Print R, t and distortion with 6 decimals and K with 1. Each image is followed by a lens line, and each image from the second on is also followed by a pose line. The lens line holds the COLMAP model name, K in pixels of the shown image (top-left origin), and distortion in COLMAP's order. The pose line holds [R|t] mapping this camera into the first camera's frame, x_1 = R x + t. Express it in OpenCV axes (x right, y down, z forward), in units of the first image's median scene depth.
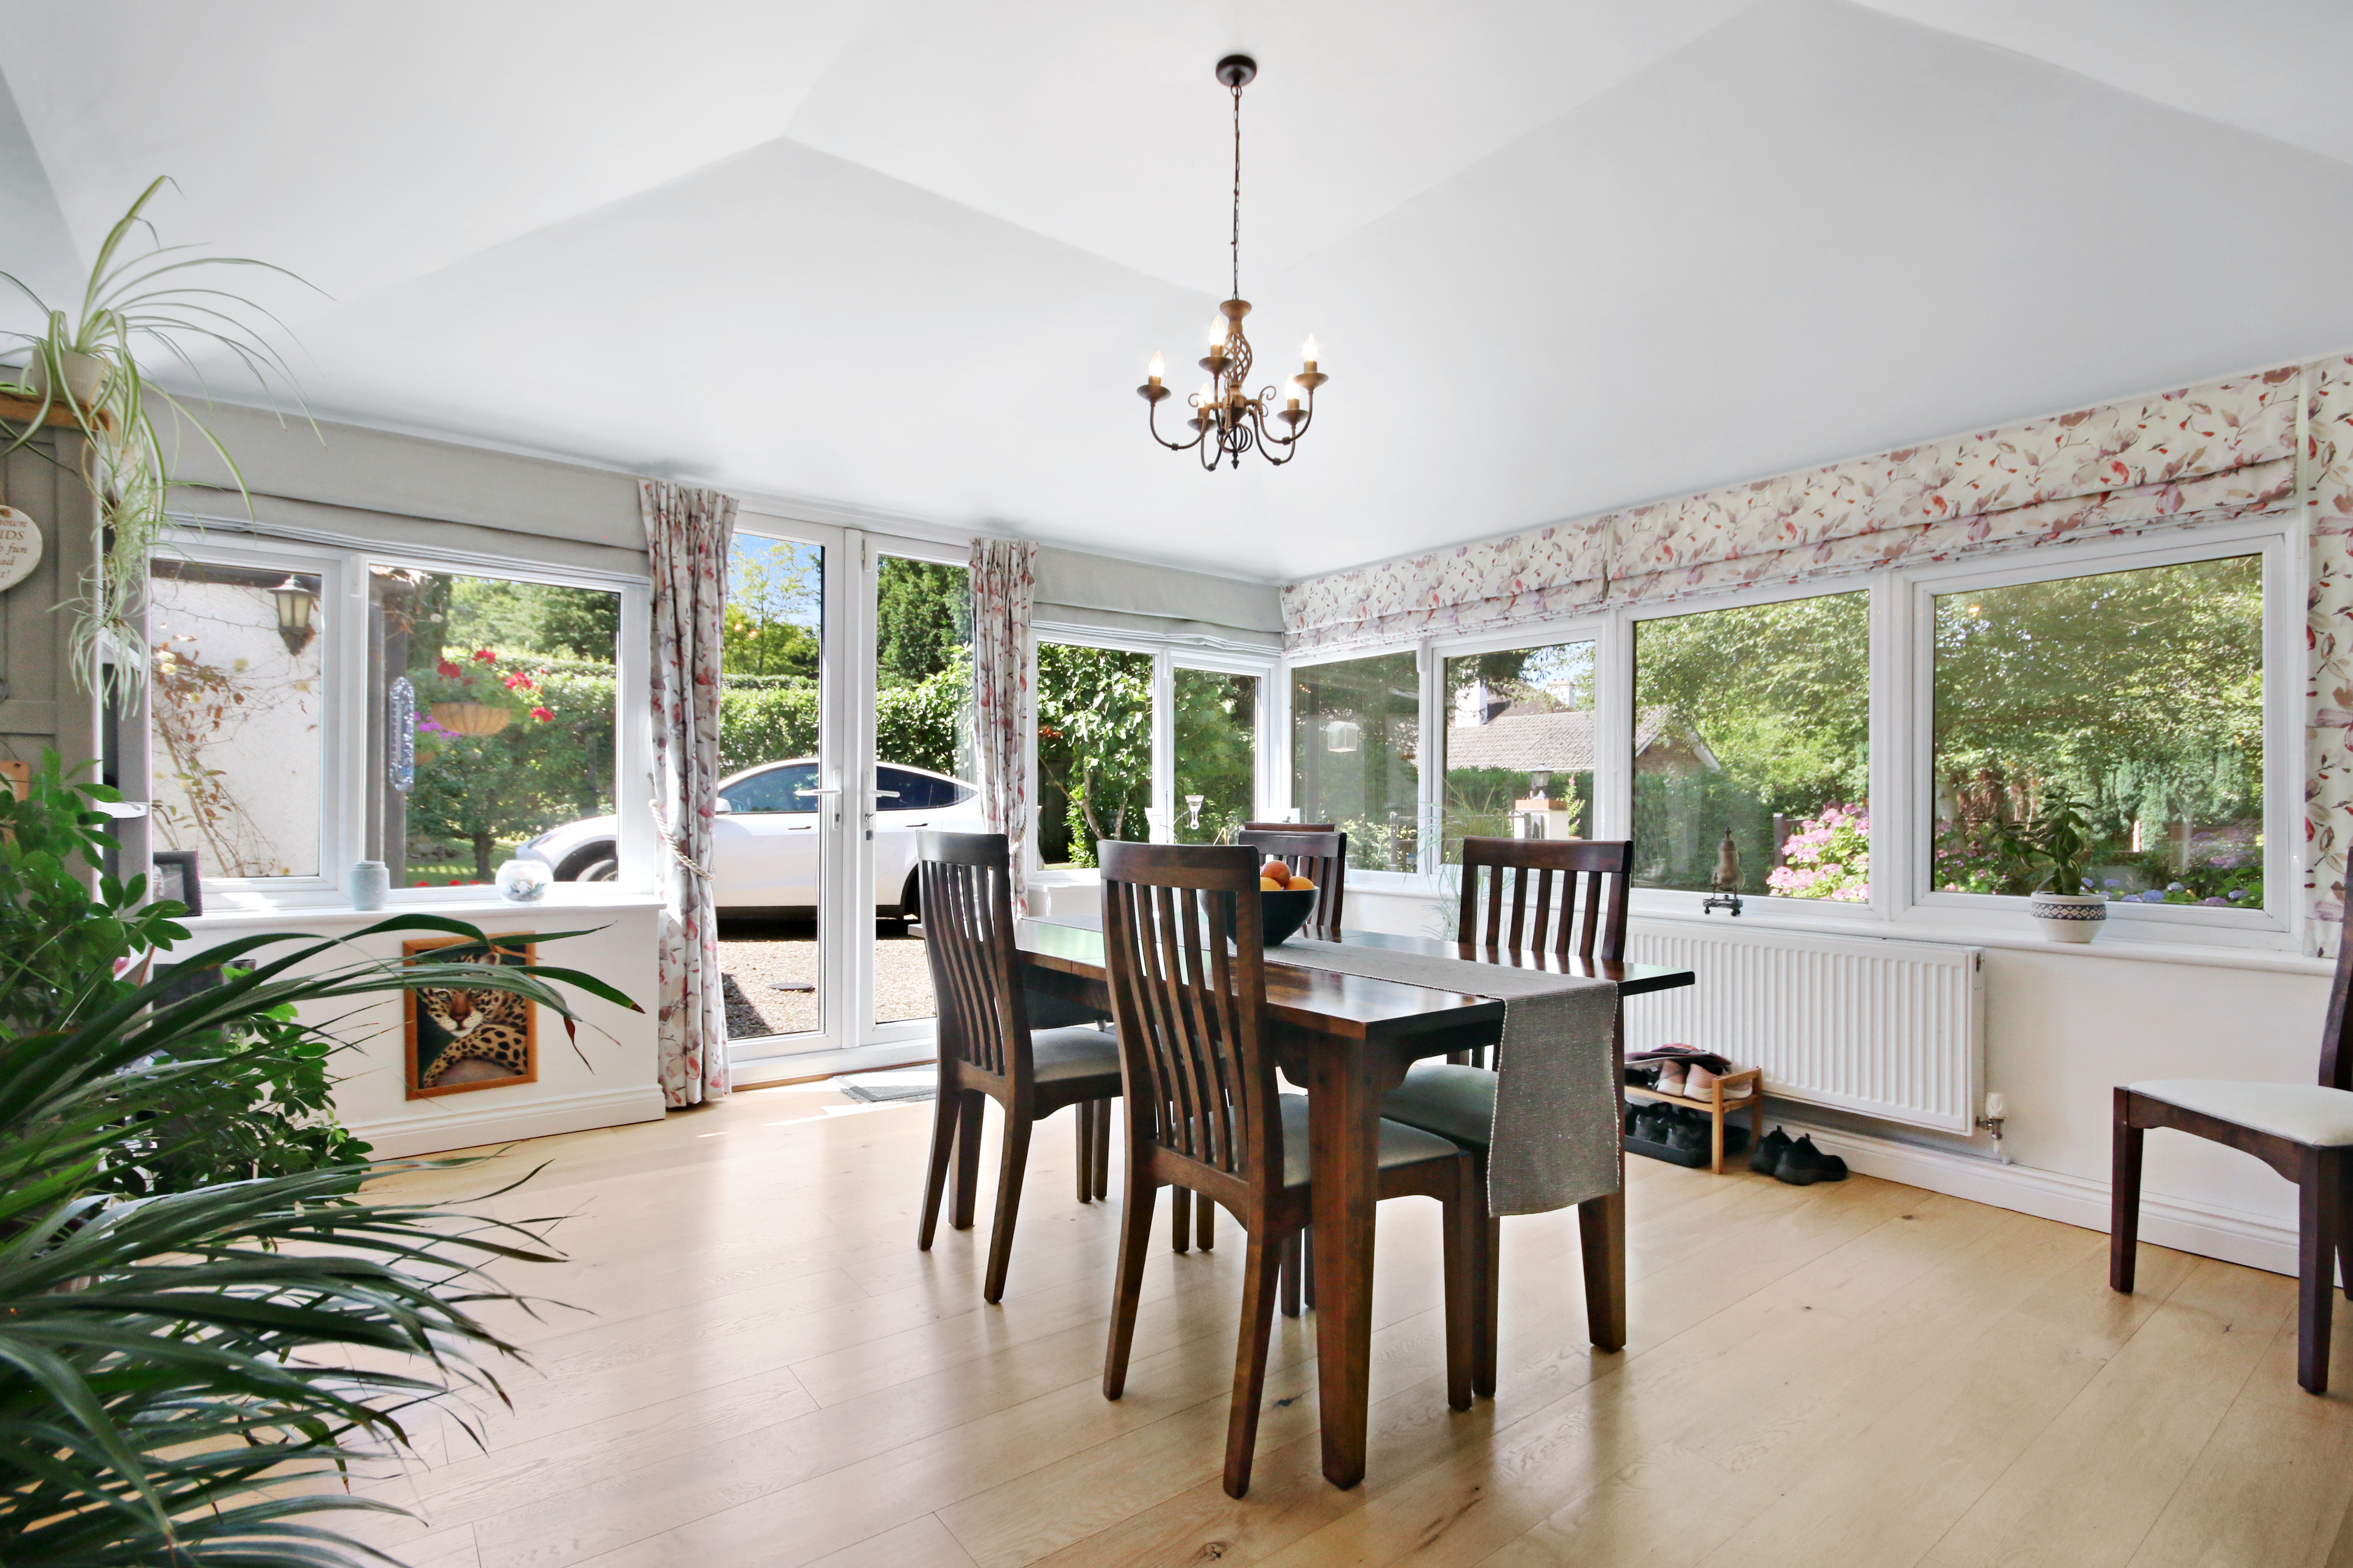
lens RADIAL K [[1108.3, 0, 1178.6], [0, 1108.3, 796.9], [0, 0, 1]] dist [0.002873, -0.000158]
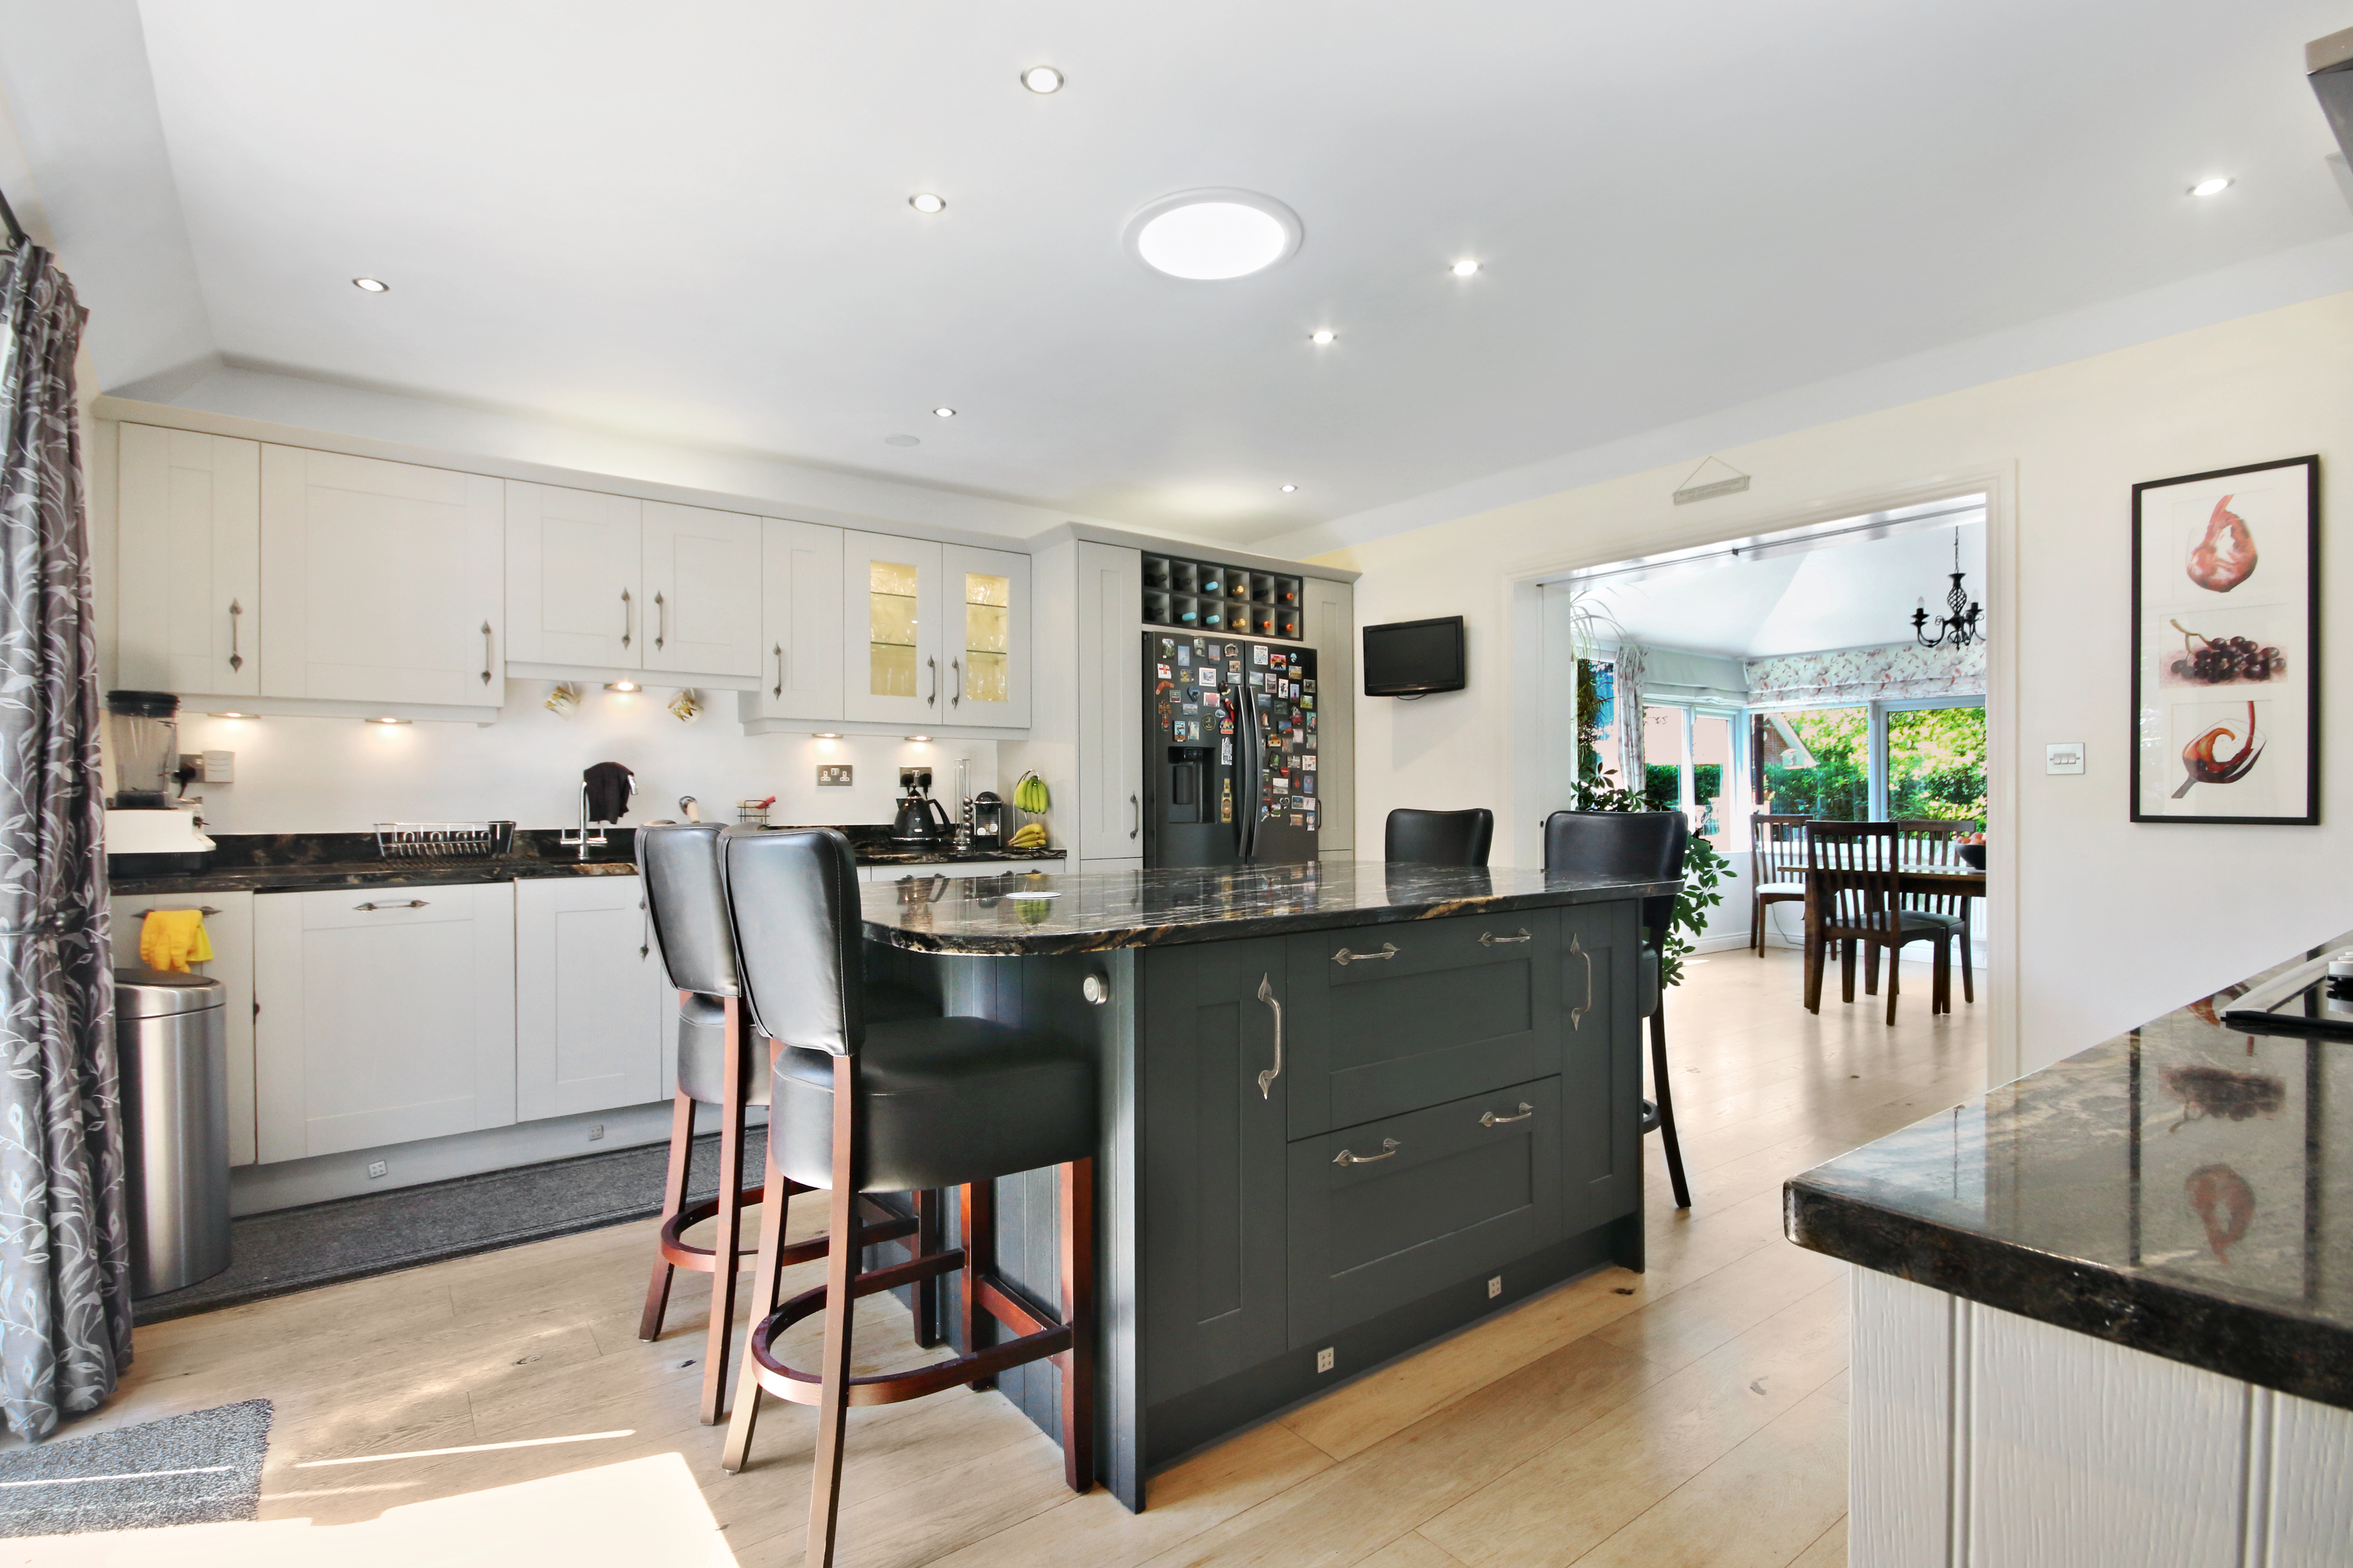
lens RADIAL K [[1108.3, 0, 1176.0], [0, 1108.3, 800.2], [0, 0, 1]] dist [0.002873, -0.000158]
pose [[0.999824, -0.014216, -0.012243, -0.725986], [0.014333, 0.999852, 0.009489, -0.024230], [0.012106, -0.009663, 0.999880, -0.591932]]
